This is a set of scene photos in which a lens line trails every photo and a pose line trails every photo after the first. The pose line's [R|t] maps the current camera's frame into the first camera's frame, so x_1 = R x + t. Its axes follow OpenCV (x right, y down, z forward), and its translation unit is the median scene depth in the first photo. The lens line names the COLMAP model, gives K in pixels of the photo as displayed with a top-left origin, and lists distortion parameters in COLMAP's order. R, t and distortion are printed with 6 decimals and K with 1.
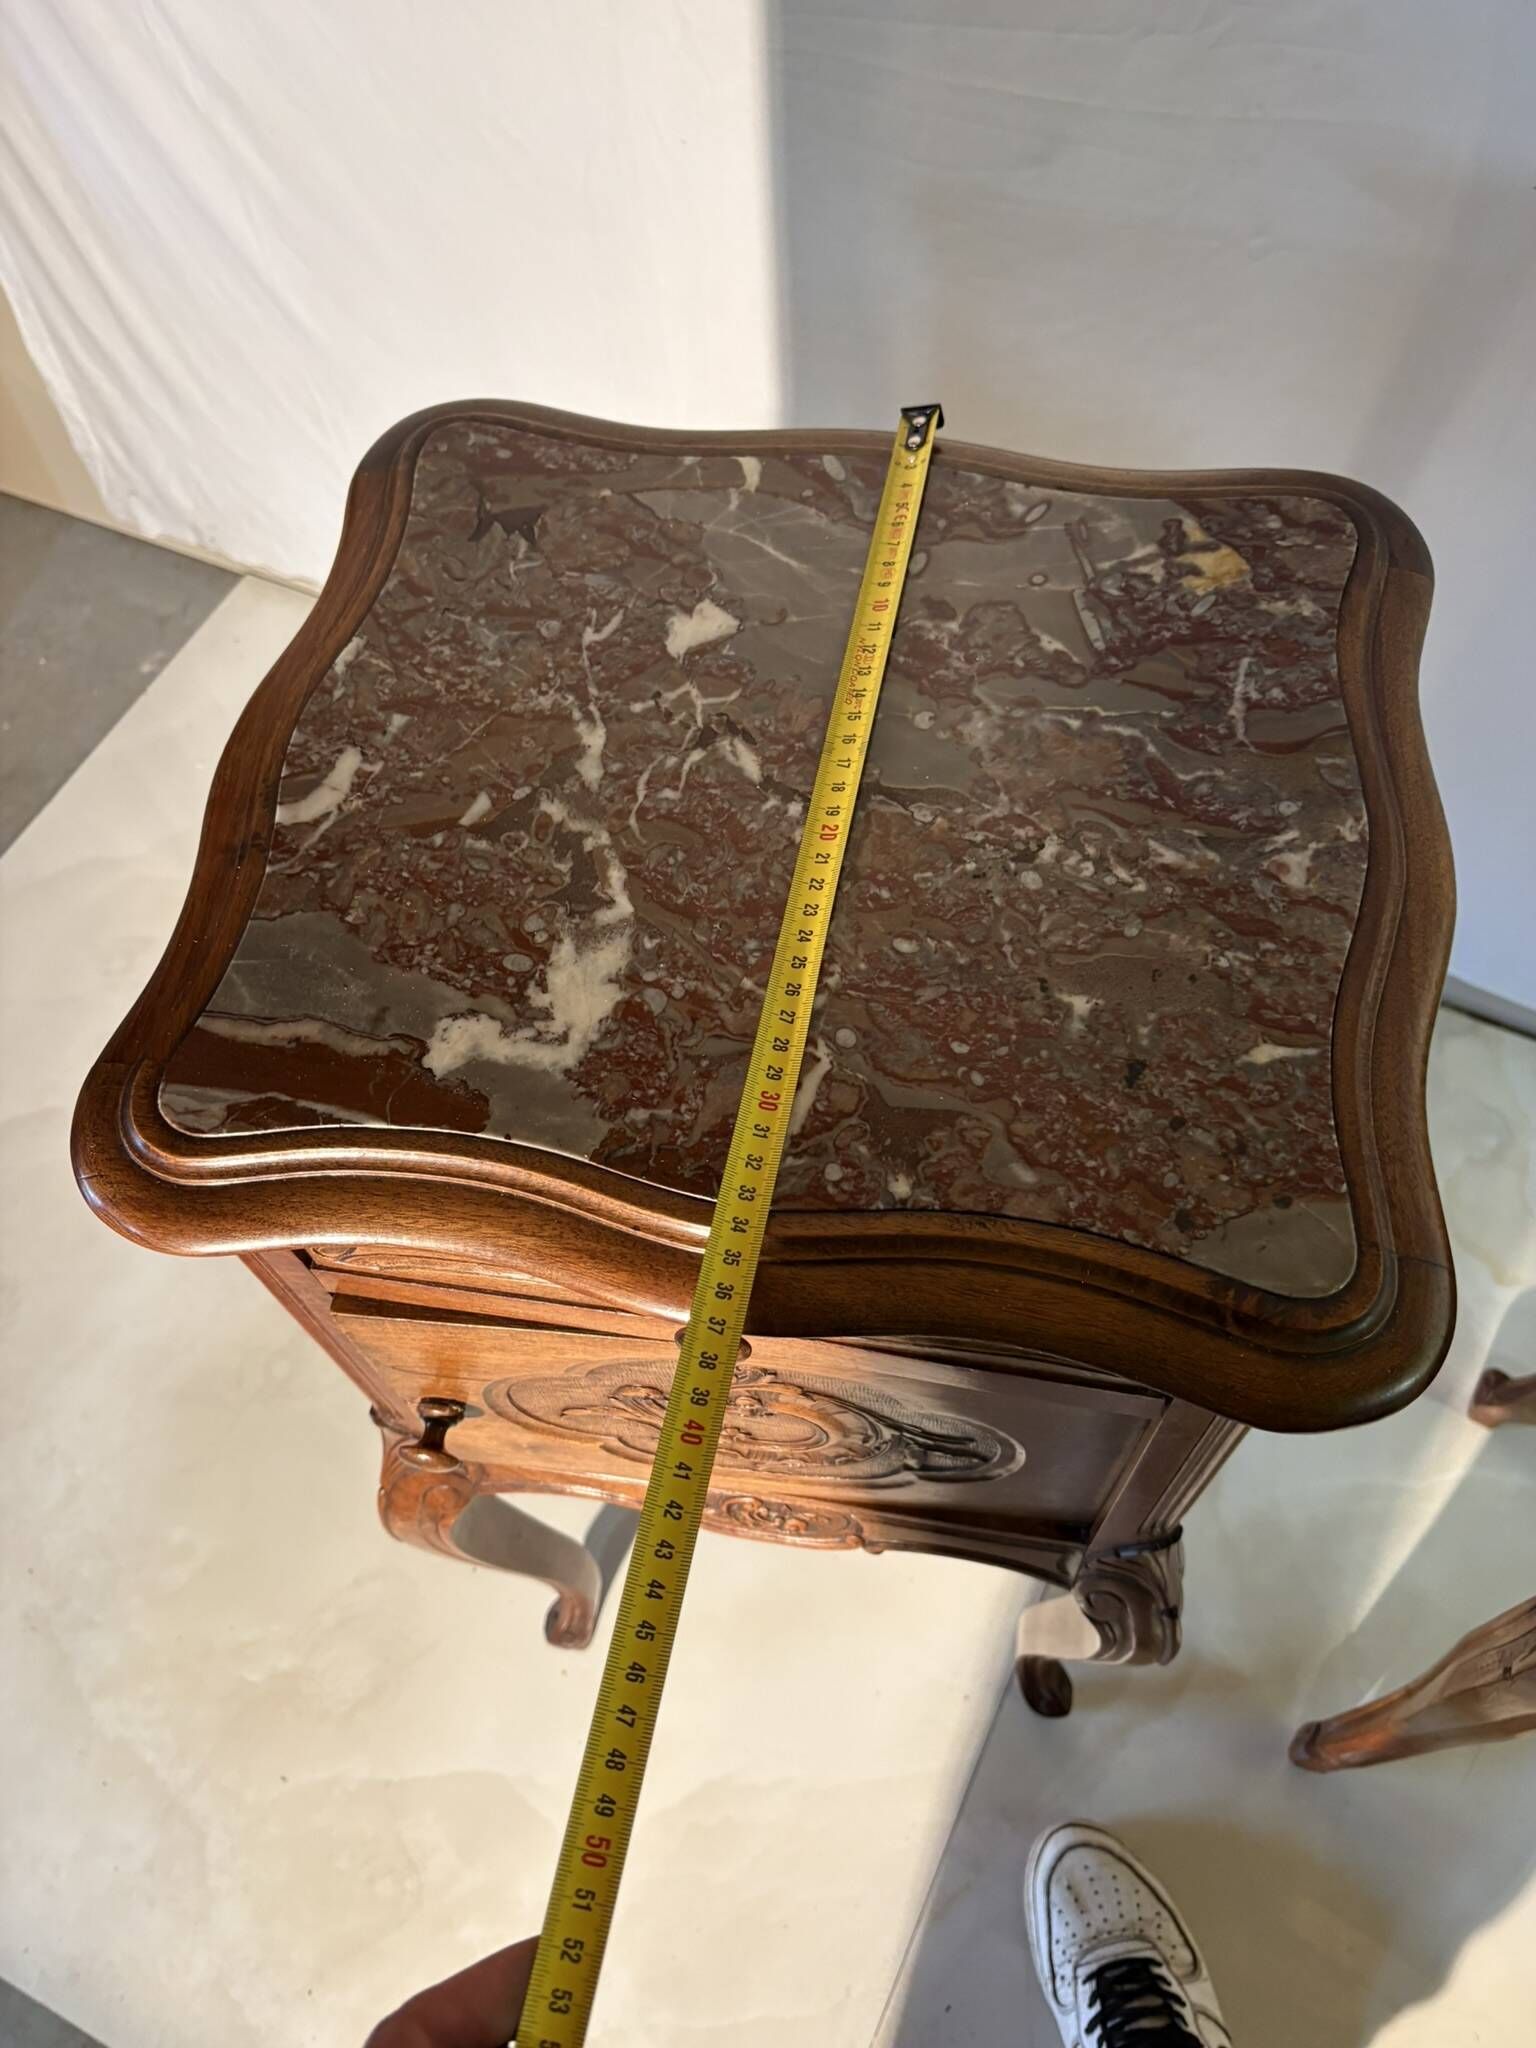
lens RADIAL K [[1567.6, 0, 768.0], [0, 1567.6, 1024.0], [0, 0, 1]] dist [0.019372, -0.038864]
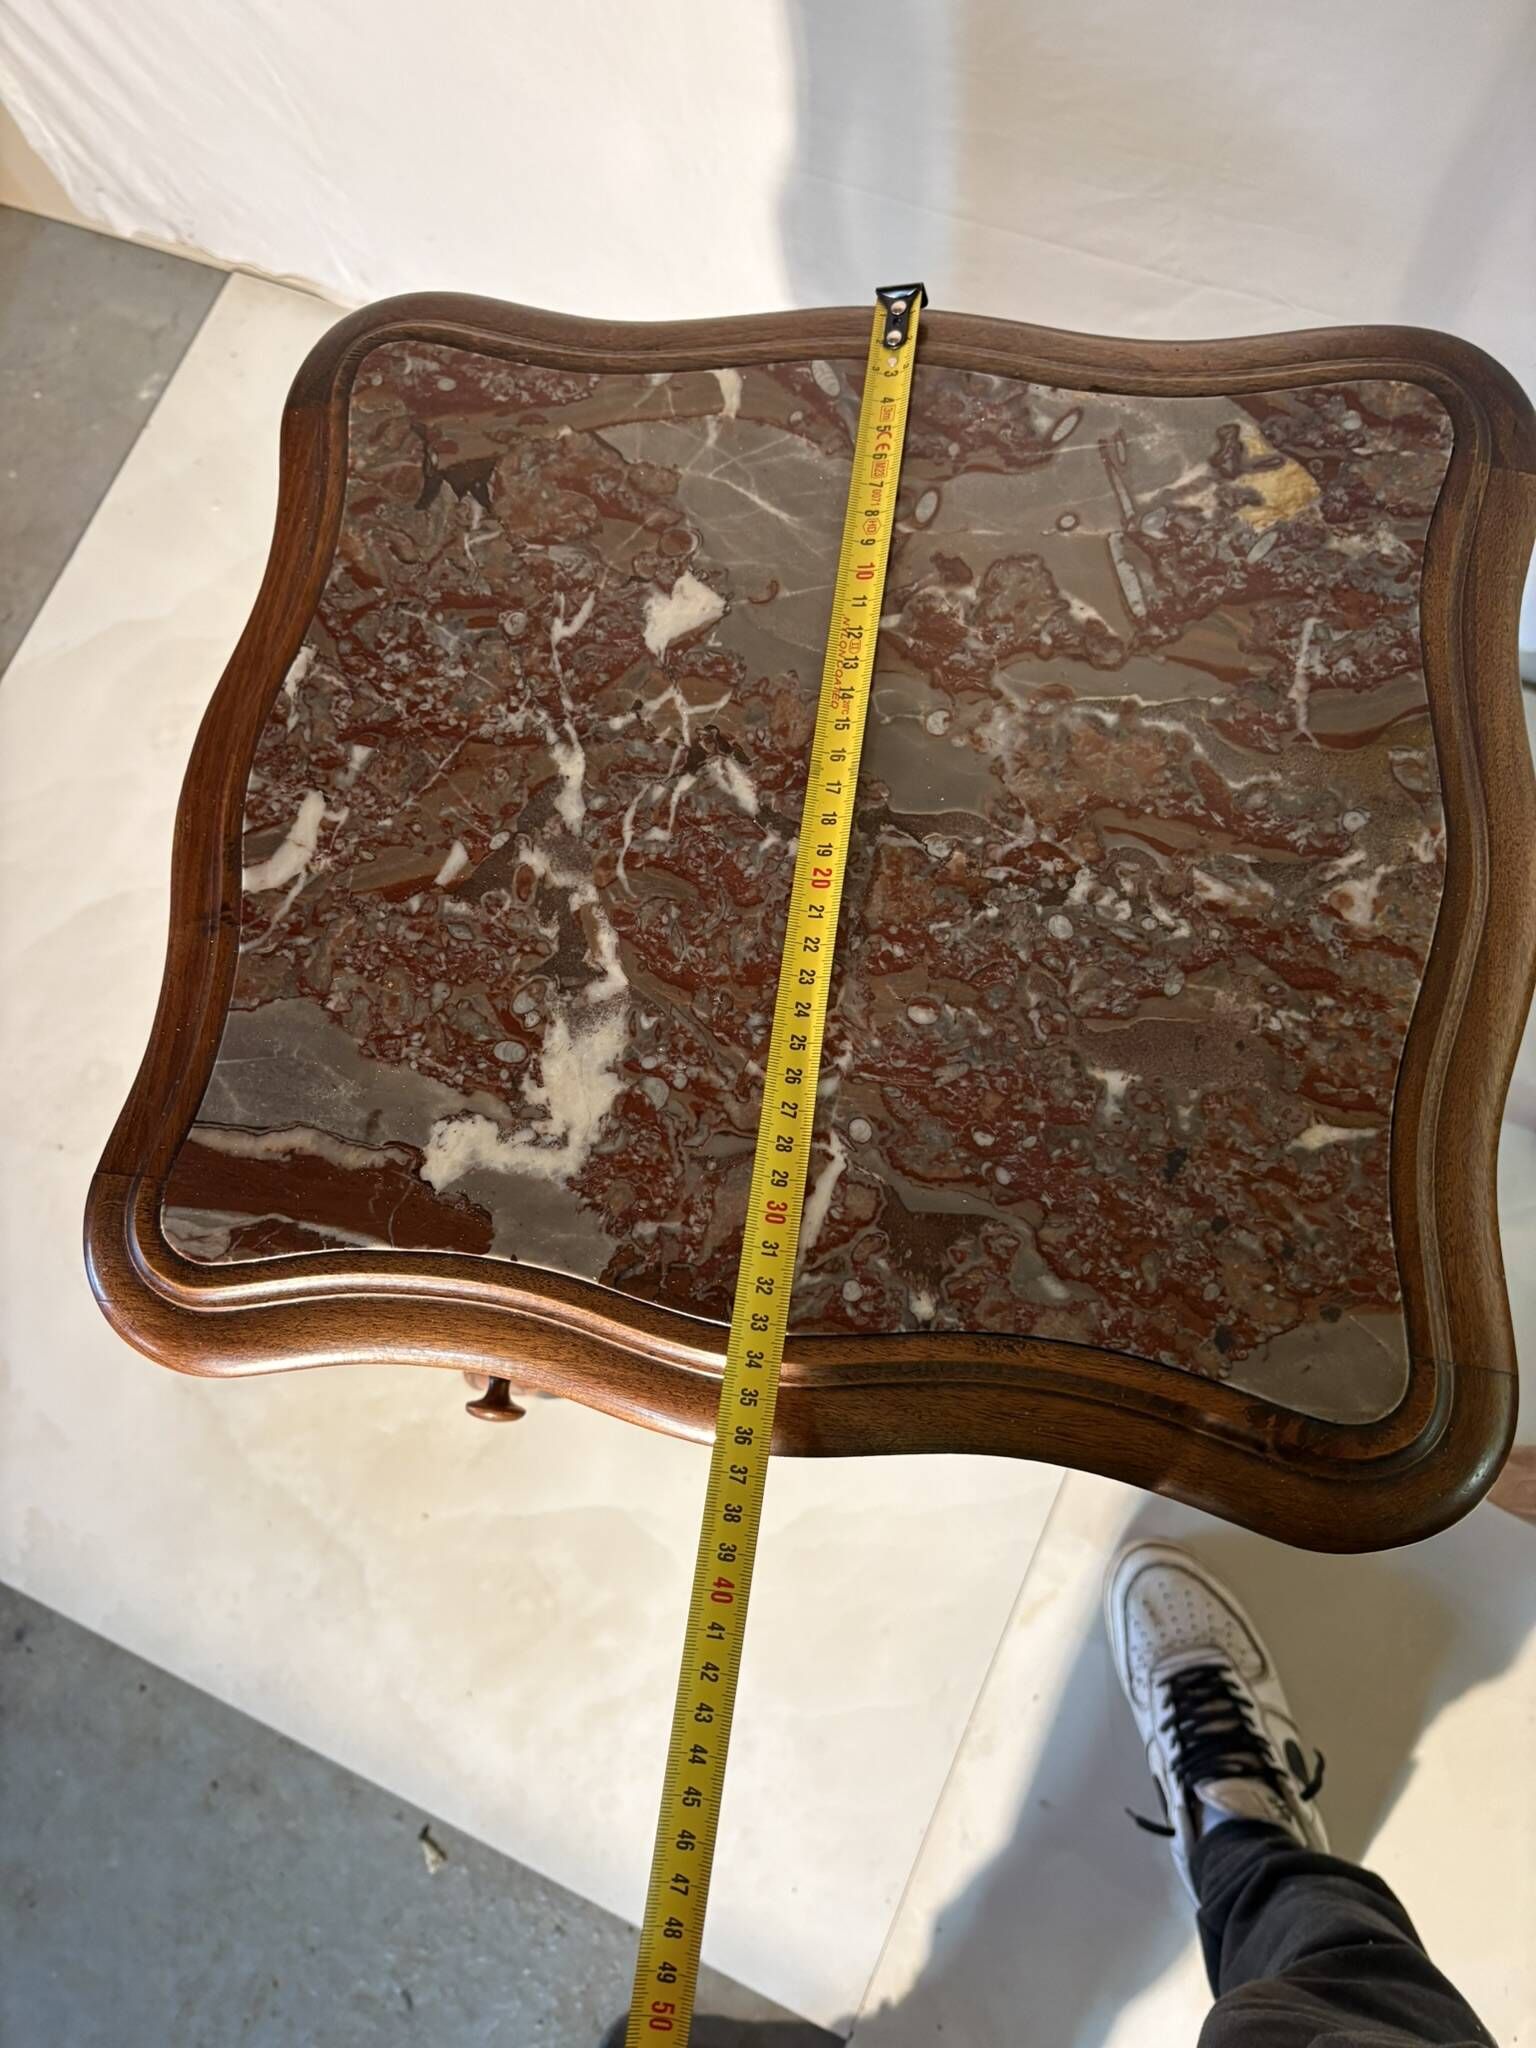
lens RADIAL K [[1556.1, 0, 747.1], [0, 1556.1, 1053.1], [0, 0, 1]] dist [-0.000425, 0.008757]
pose [[0.995589, -0.054905, -0.076080, 0.050430], [0.072225, 0.966076, 0.247954, -0.246222], [0.059885, -0.252355, 0.965780, 0.102211]]
